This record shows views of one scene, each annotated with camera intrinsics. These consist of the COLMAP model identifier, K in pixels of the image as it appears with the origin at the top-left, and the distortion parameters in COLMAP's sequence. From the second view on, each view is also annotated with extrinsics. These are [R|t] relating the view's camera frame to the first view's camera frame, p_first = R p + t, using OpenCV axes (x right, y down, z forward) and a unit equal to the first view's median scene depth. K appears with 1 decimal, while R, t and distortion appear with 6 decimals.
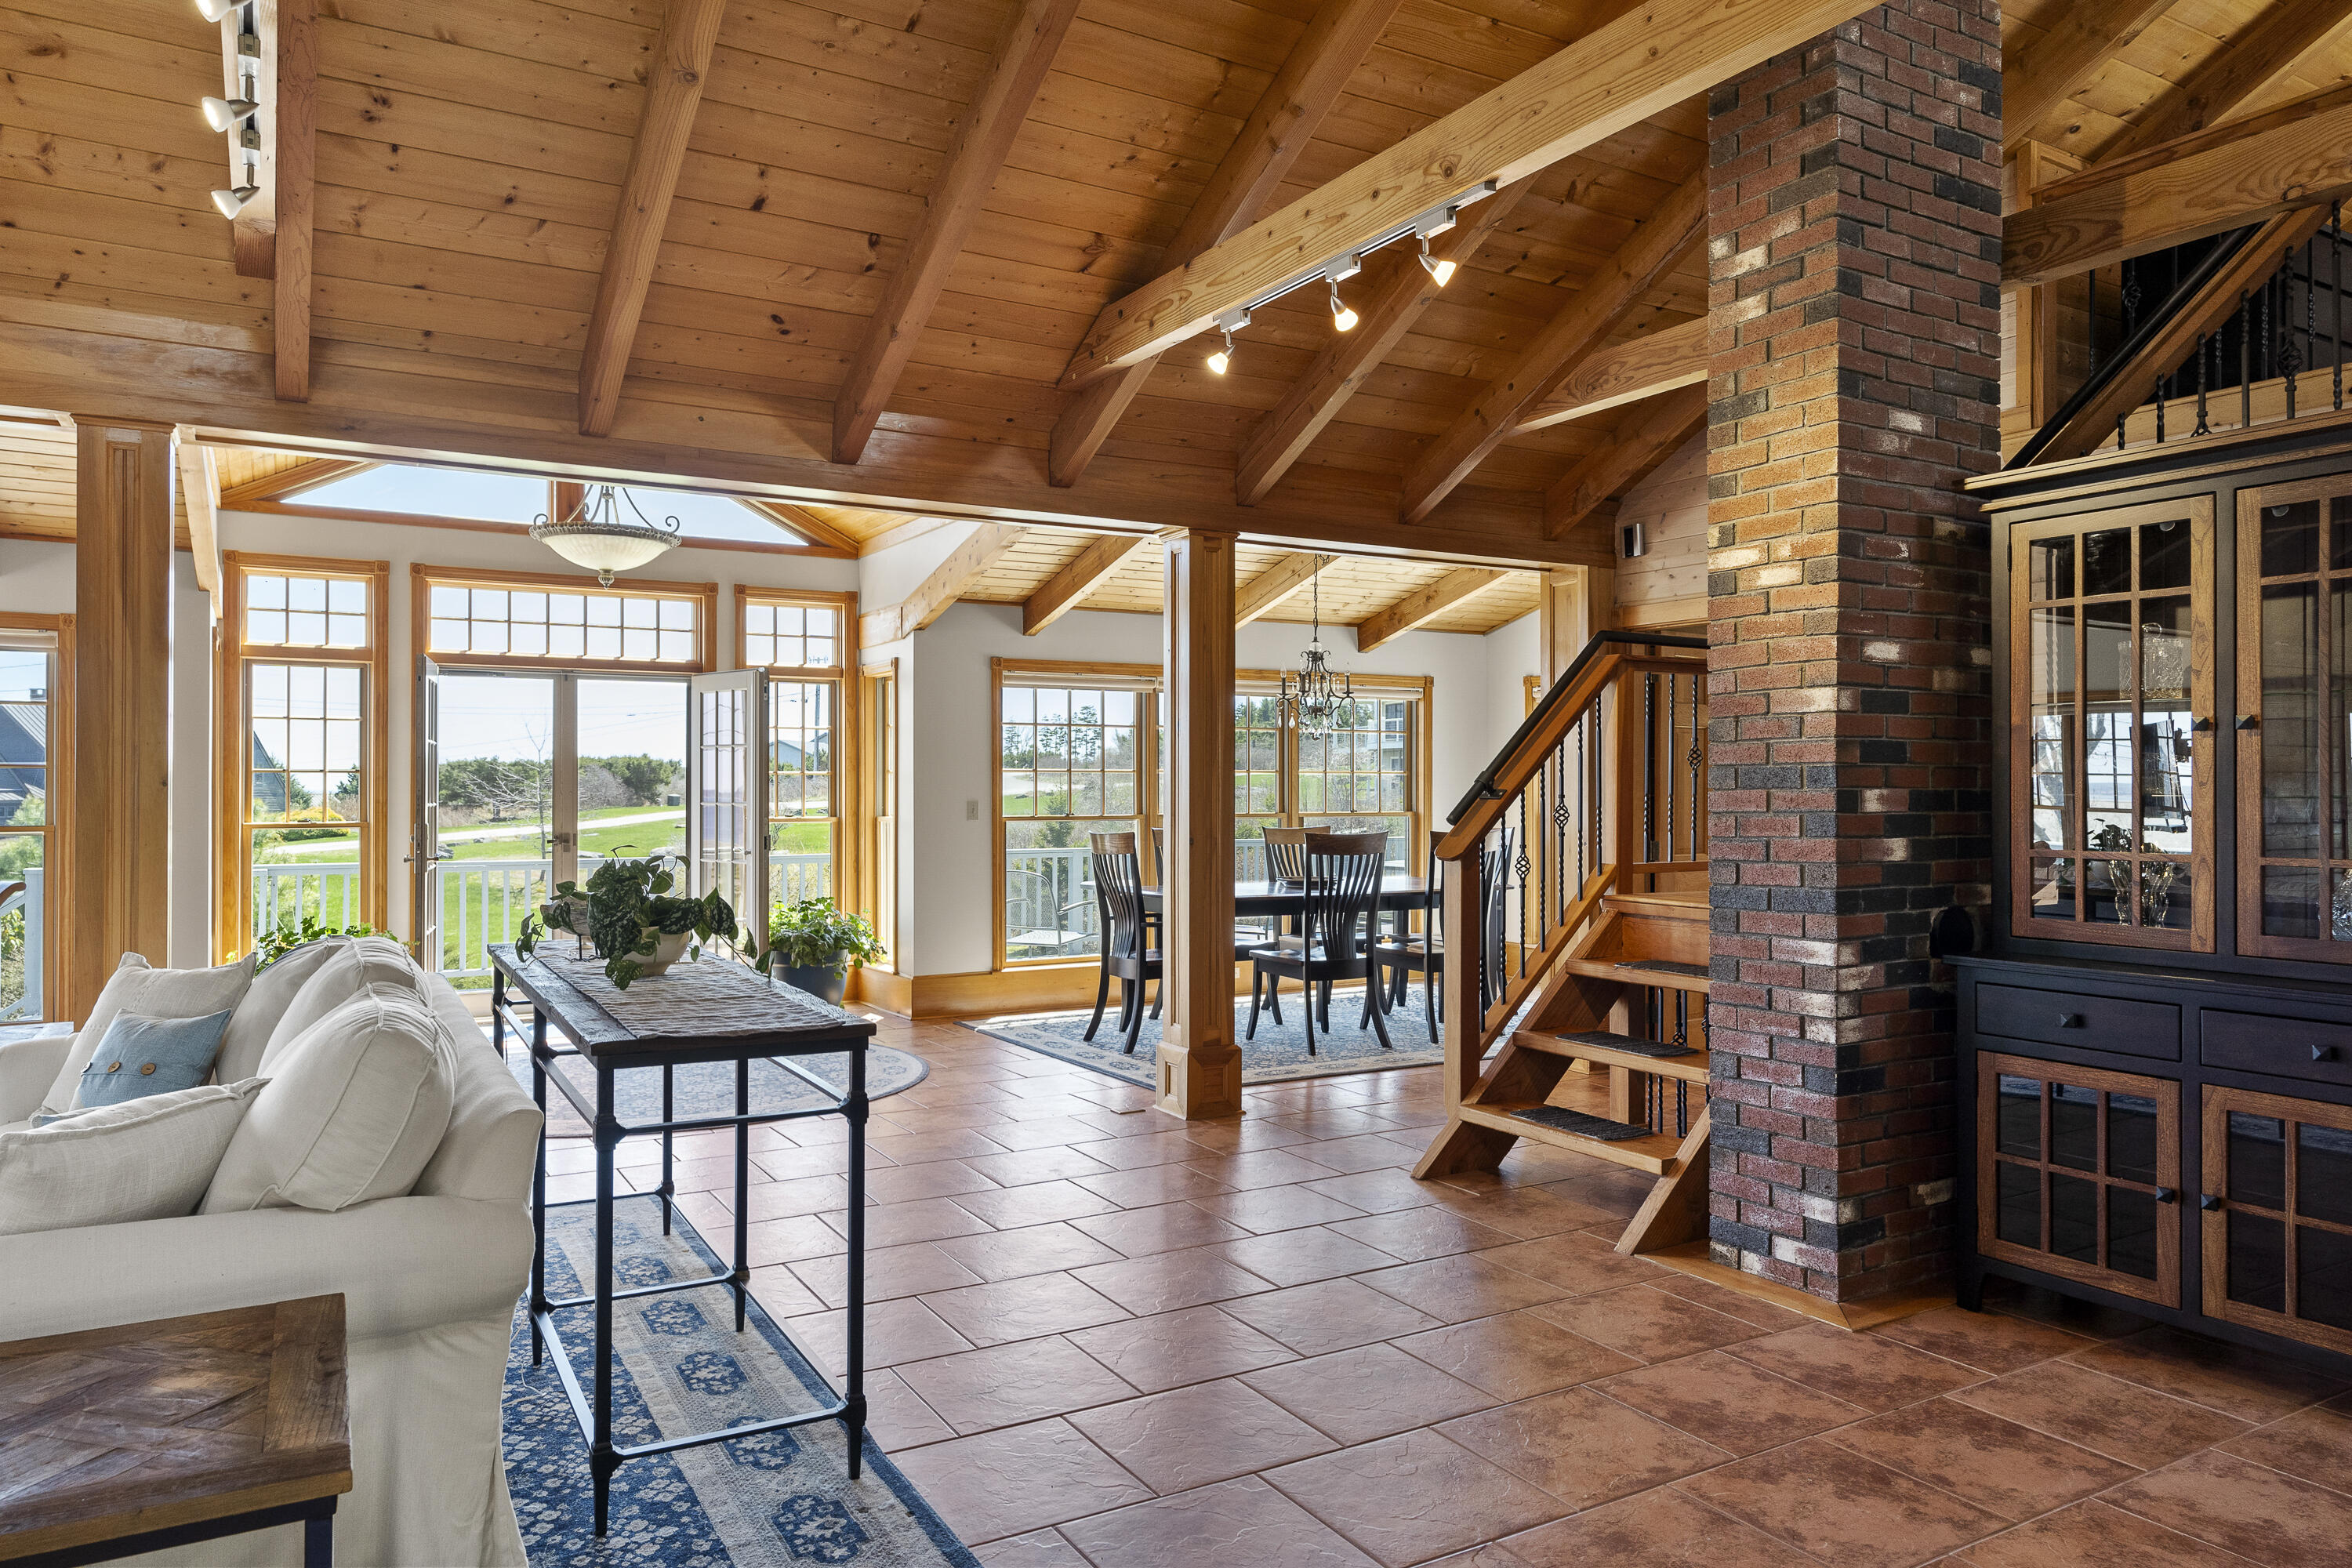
lens RADIAL K [[1528.7, 0, 1174.9], [0, 1528.7, 781.9], [0, 0, 1]] dist [0.000971, 0.007616]
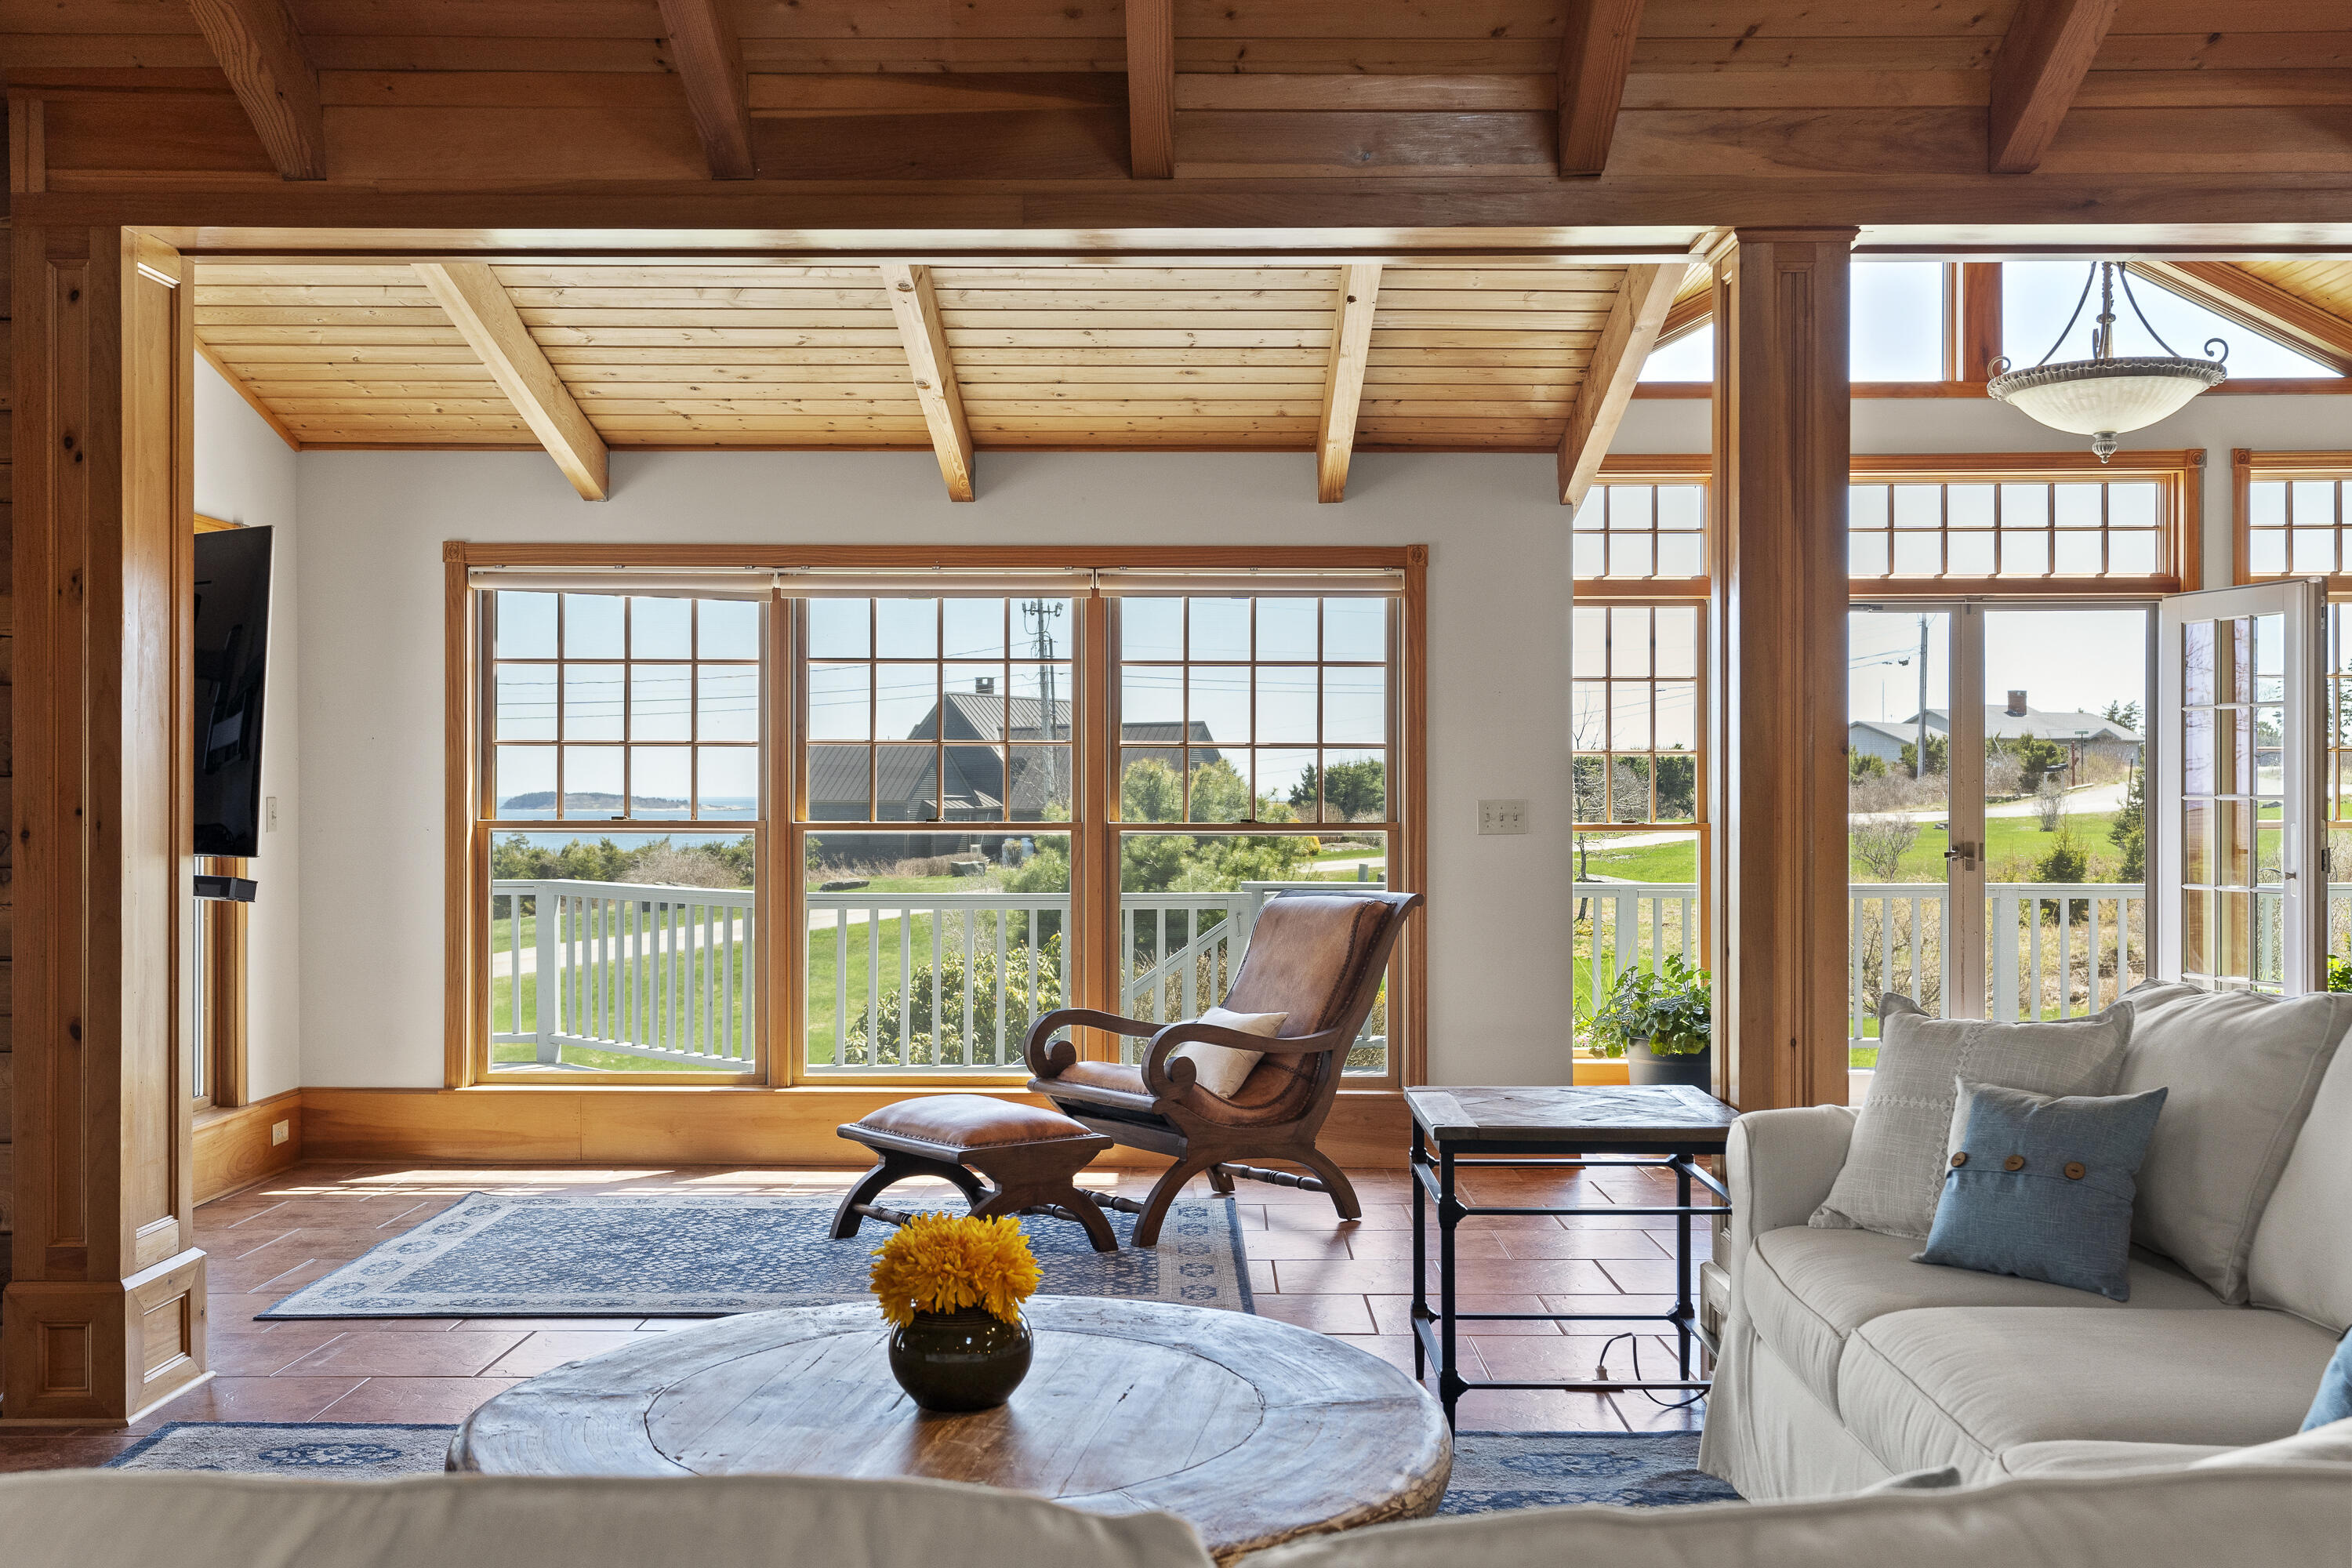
lens RADIAL K [[2219.5, 0, 1174.7], [0, 2219.5, 799.7], [0, 0, 1]] dist [0.016064, 0.000000]
pose [[0.857778, -0.000287, -0.514020, -0.403527], [0.003718, 0.999977, 0.005647, 0.016613], [0.514007, -0.006755, 0.857760, -0.015766]]
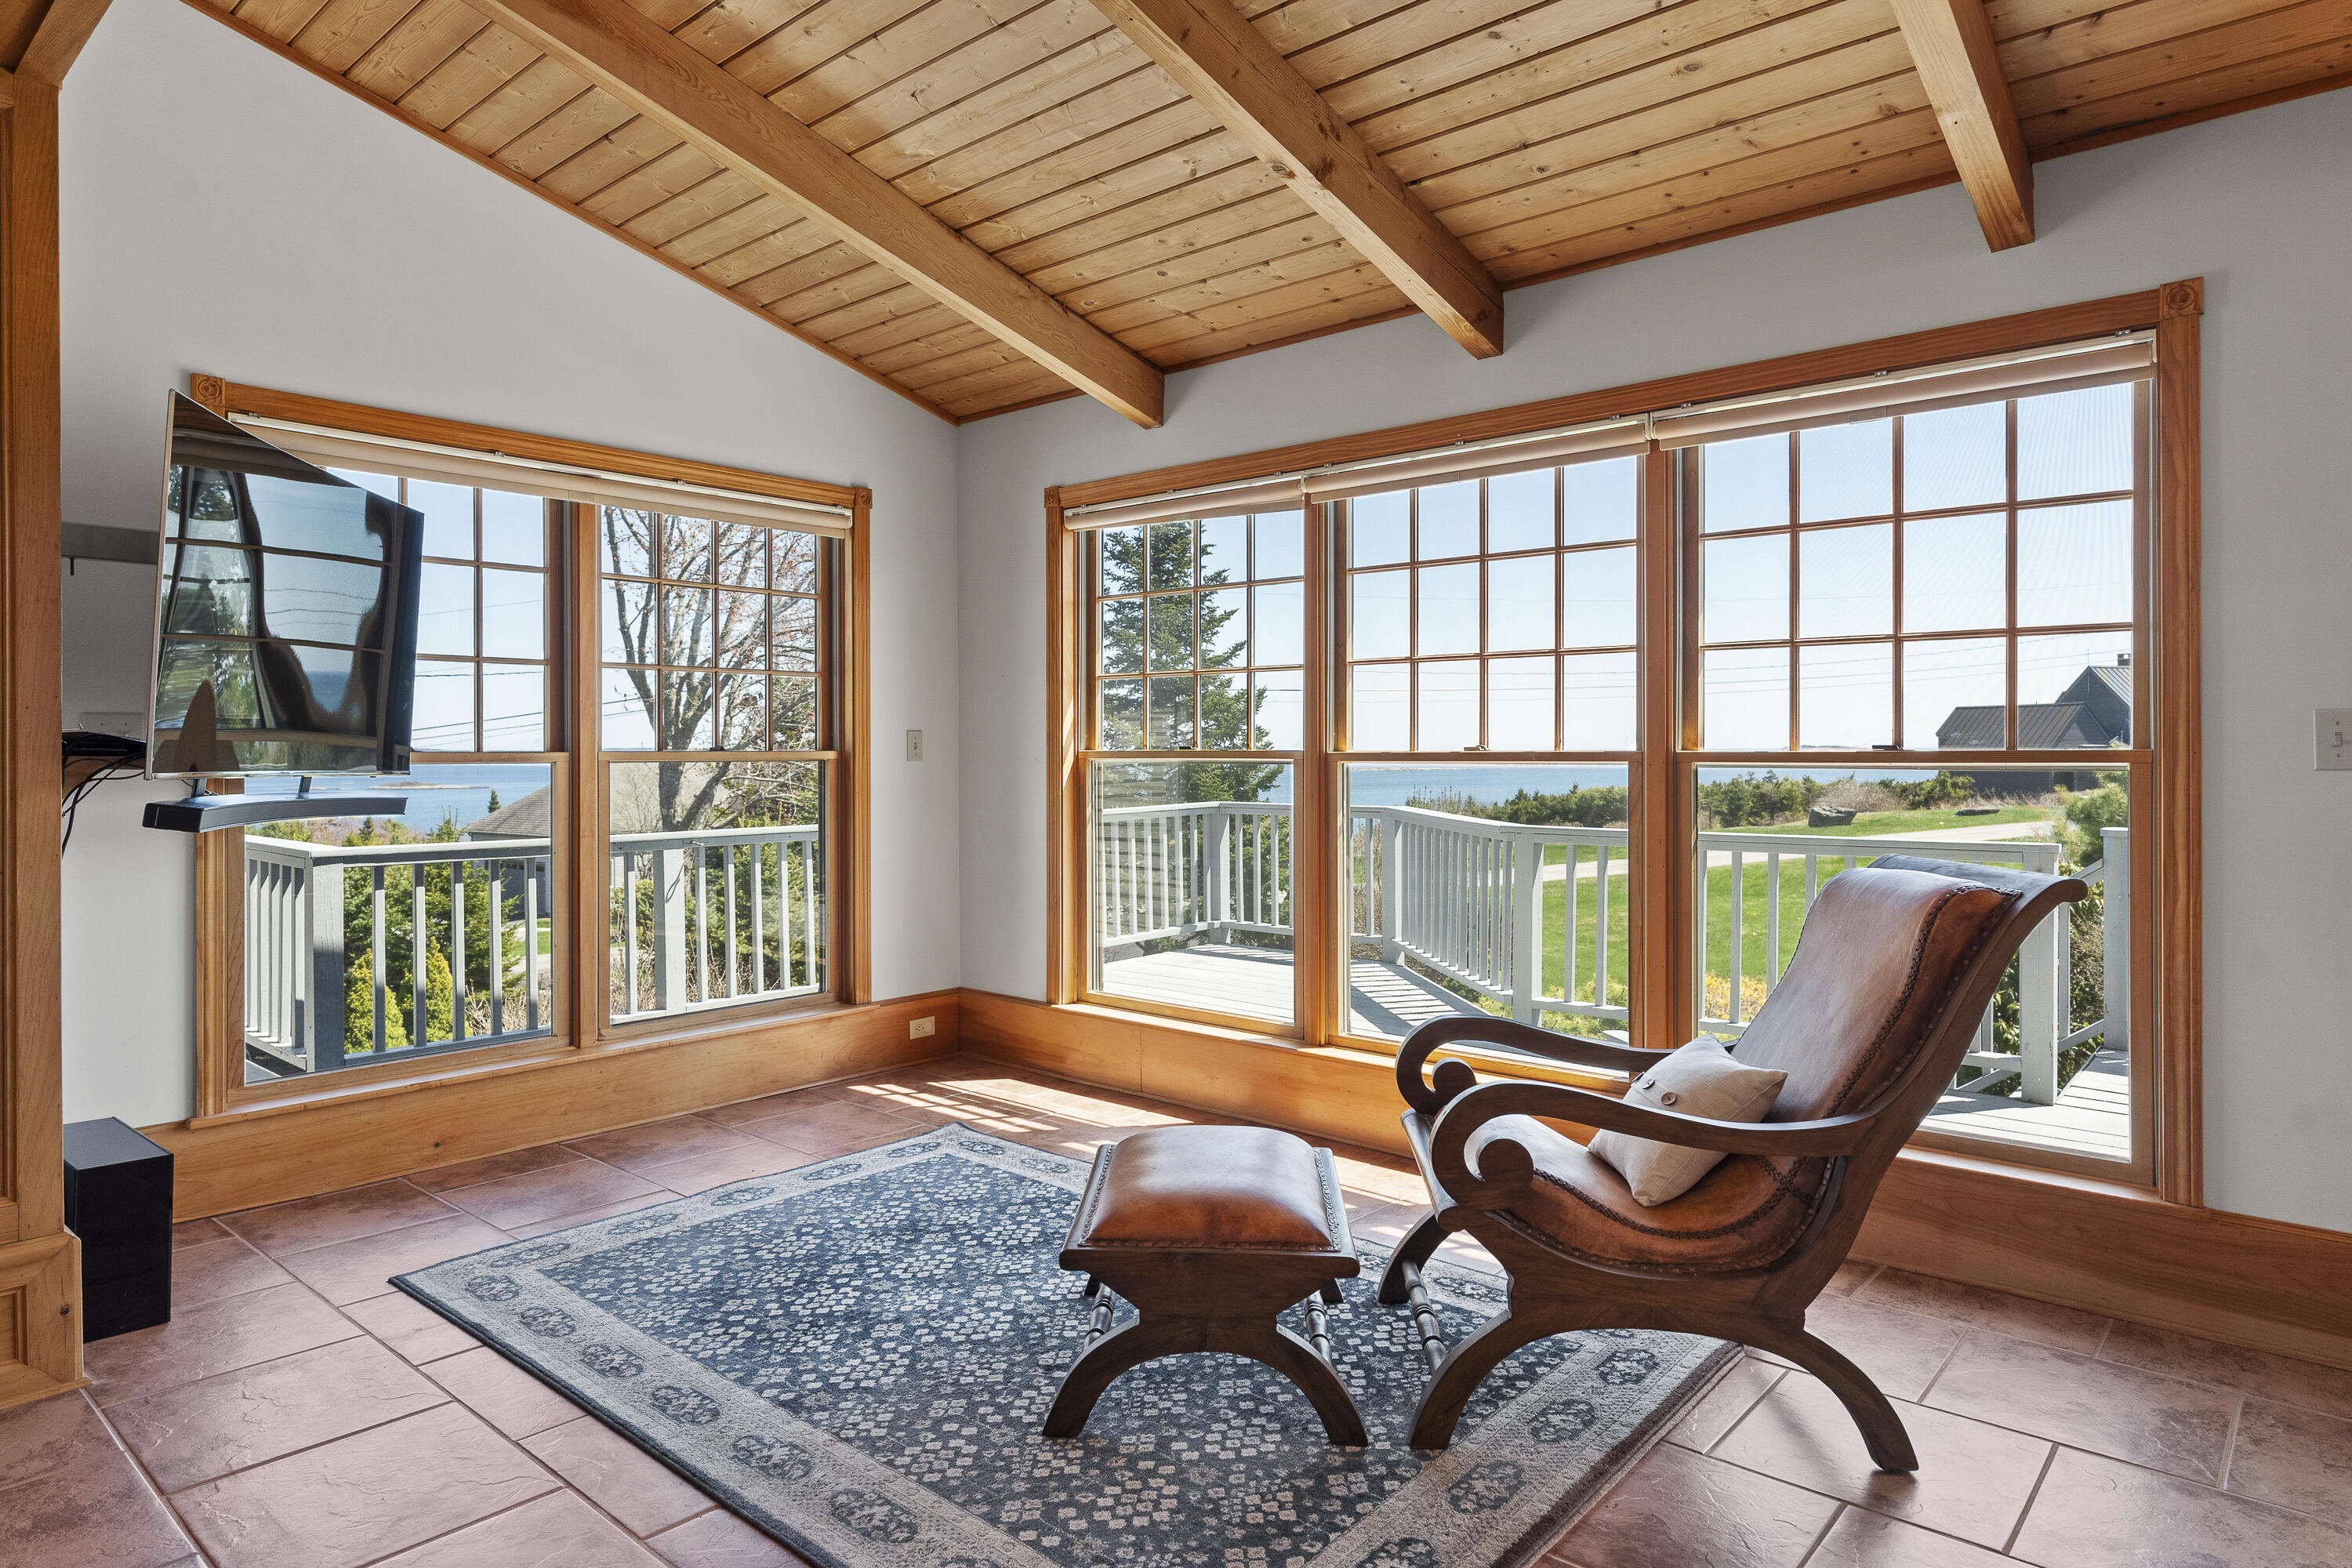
lens RADIAL K [[1362.2, 0, 1163.7], [0, 1362.2, 762.5], [0, 0, 1]] dist [-0.011556, -0.000991]
pose [[0.309887, 0.004787, -0.950761, -0.681574], [0.010897, 0.999904, 0.008586, 0.041047], [0.950711, -0.013021, 0.309805, 0.921402]]
